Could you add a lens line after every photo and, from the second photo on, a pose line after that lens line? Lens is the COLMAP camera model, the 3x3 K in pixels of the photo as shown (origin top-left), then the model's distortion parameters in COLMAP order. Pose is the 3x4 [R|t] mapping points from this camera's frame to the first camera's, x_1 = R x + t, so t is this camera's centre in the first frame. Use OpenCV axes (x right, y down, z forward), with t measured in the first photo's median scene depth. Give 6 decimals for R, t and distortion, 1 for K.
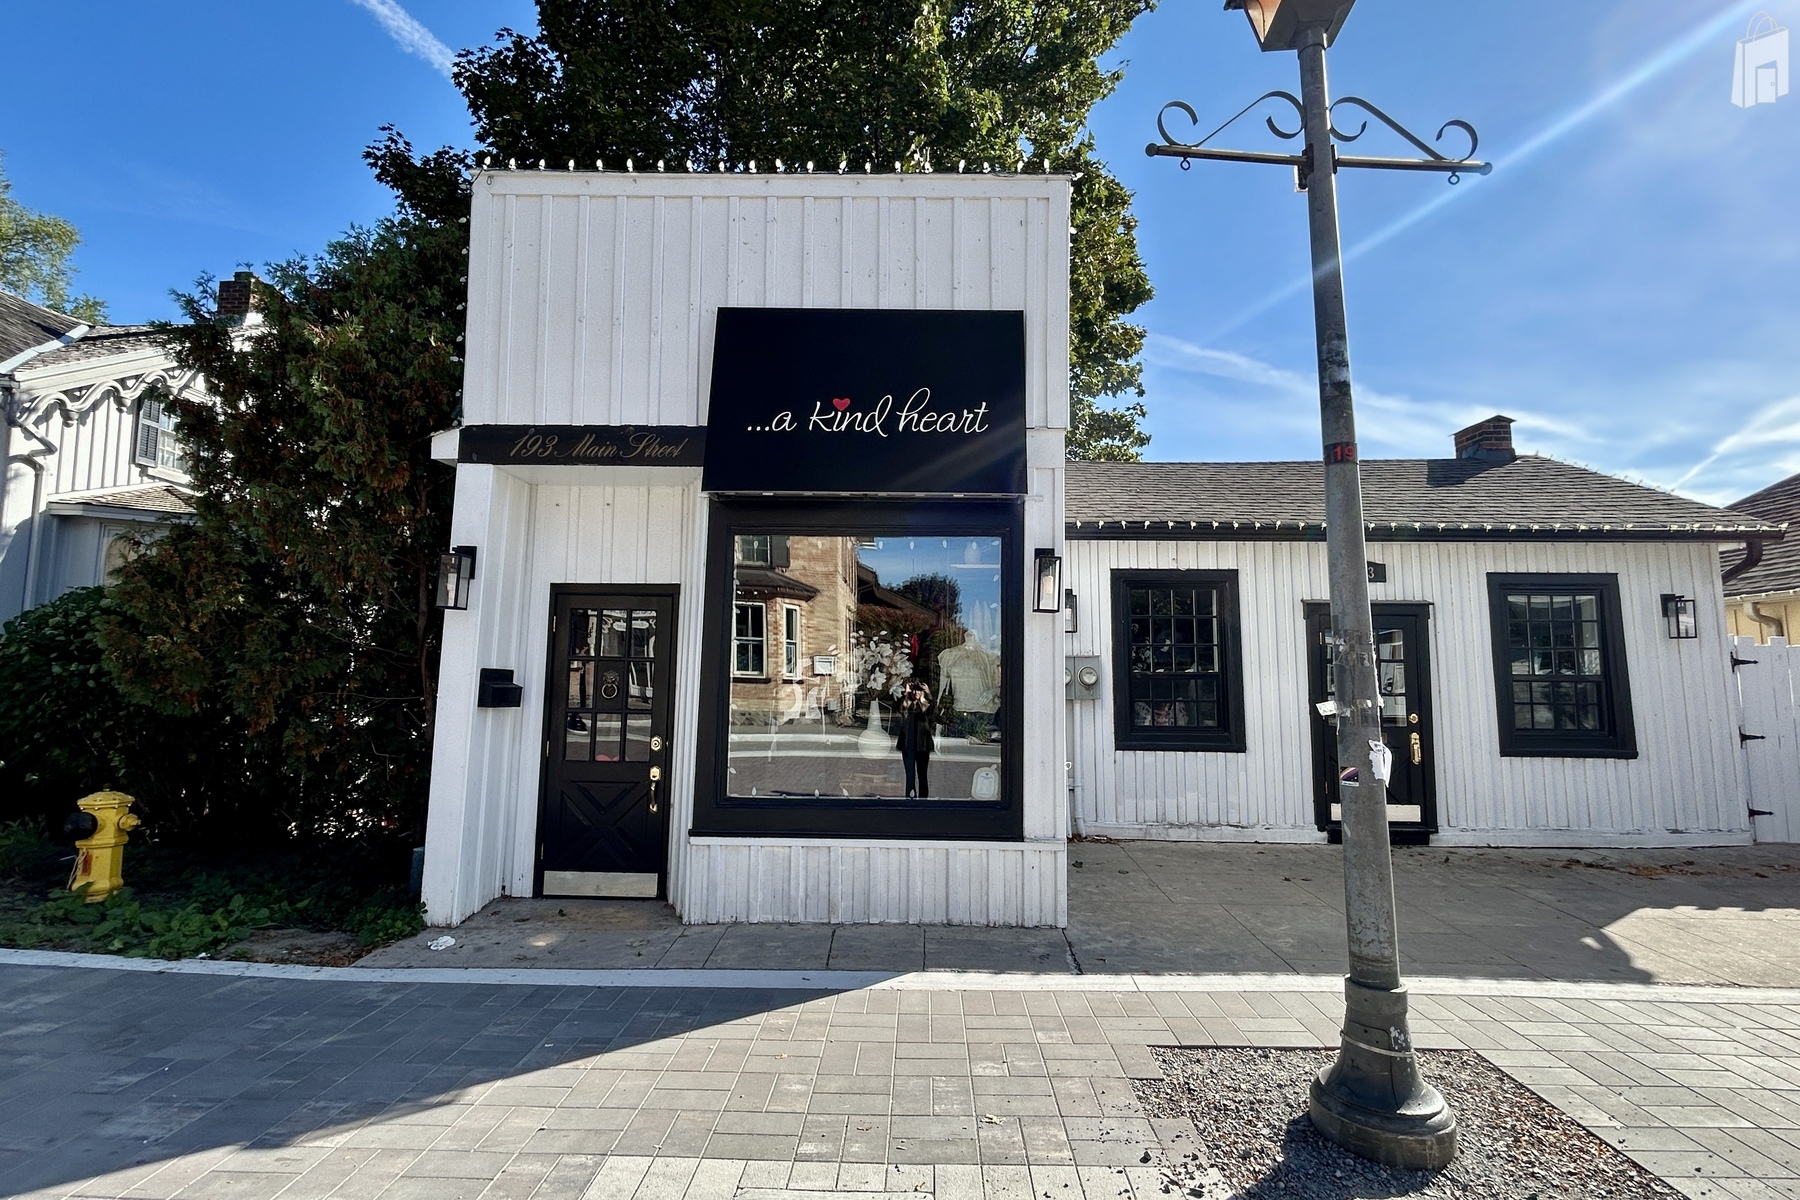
lens RADIAL K [[862.4, 0, 900.2], [0, 862.4, 599.1], [0, 0, 1]] dist [-0.002797, 0.003629]
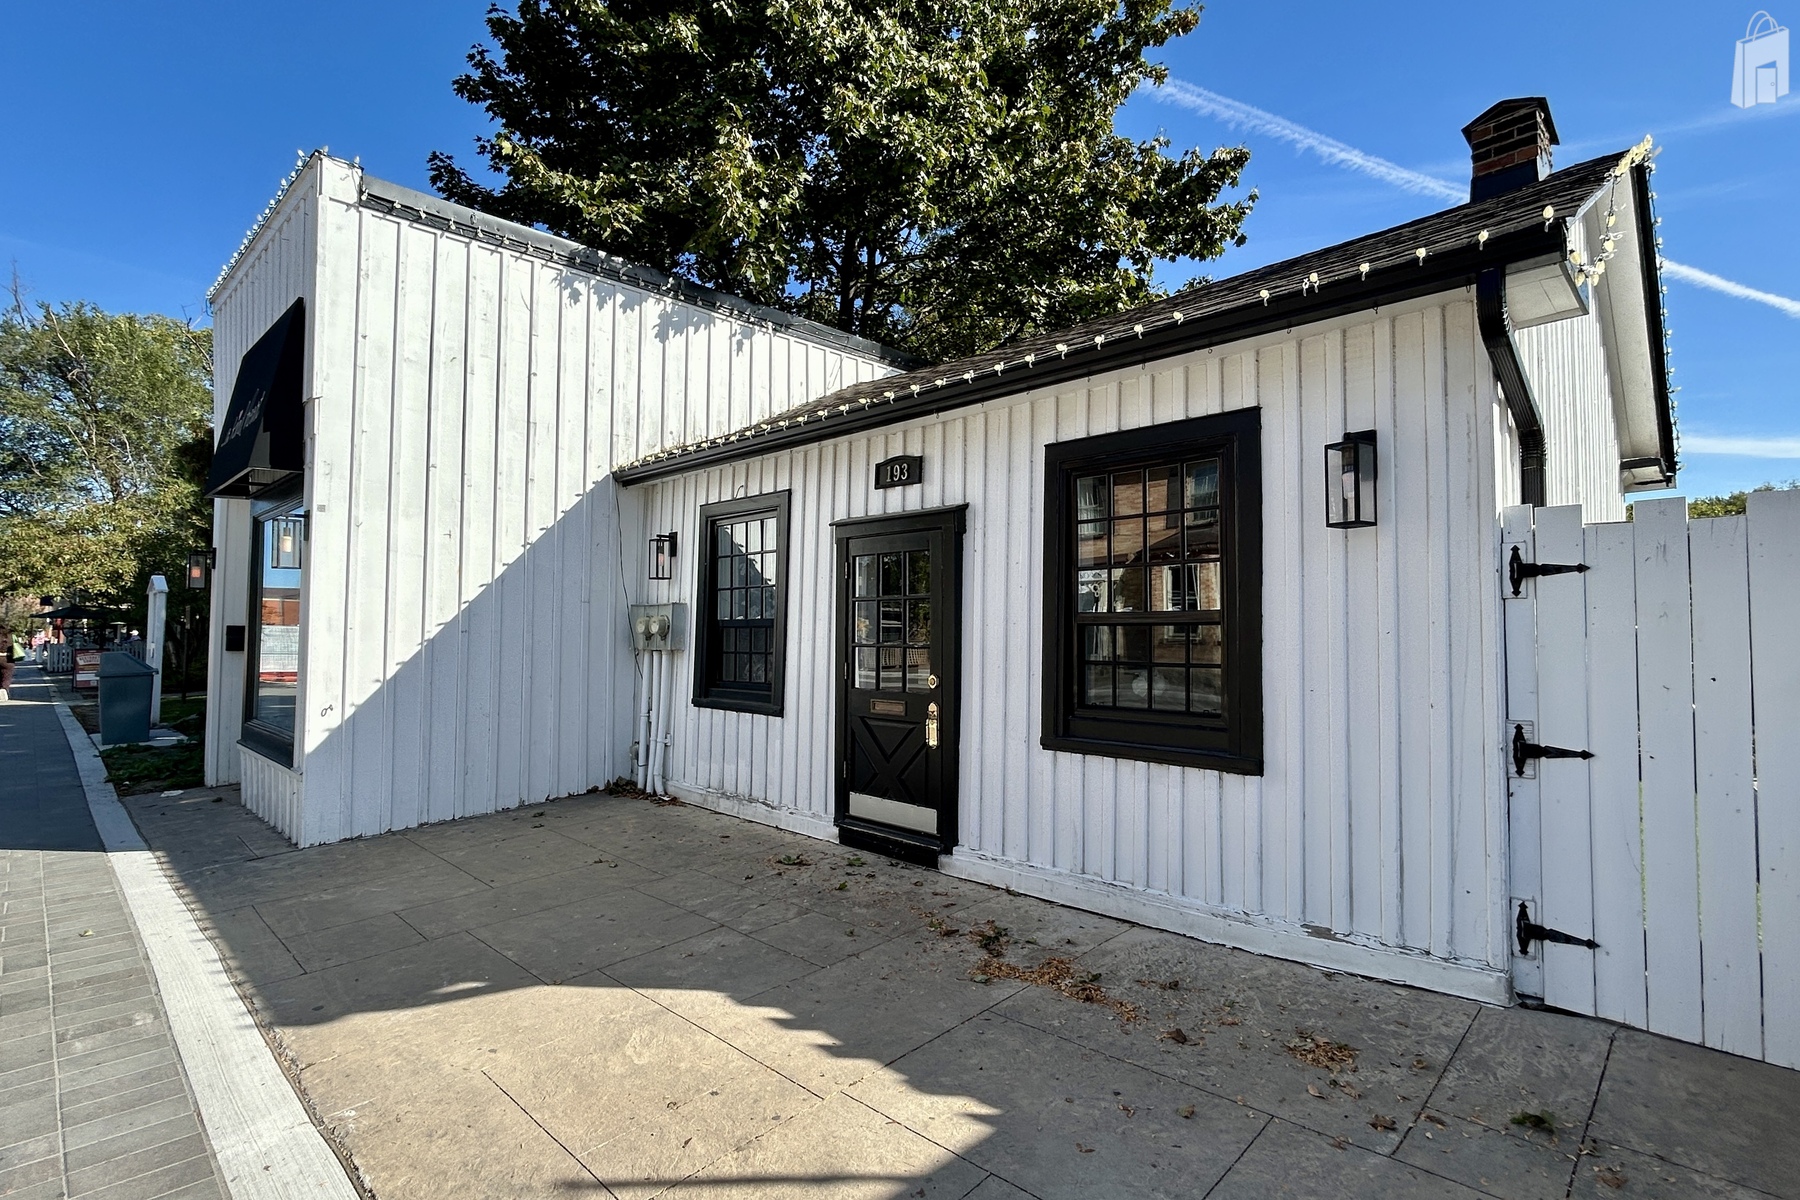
lens RADIAL K [[862.4, 0, 899.0], [0, 862.4, 601.4], [0, 0, 1]] dist [-0.002797, 0.003629]
pose [[0.730227, -0.032108, -0.682450, 1.037216], [0.069116, 0.997242, 0.027037, 0.055837], [0.679699, -0.066912, 0.730432, 0.493441]]
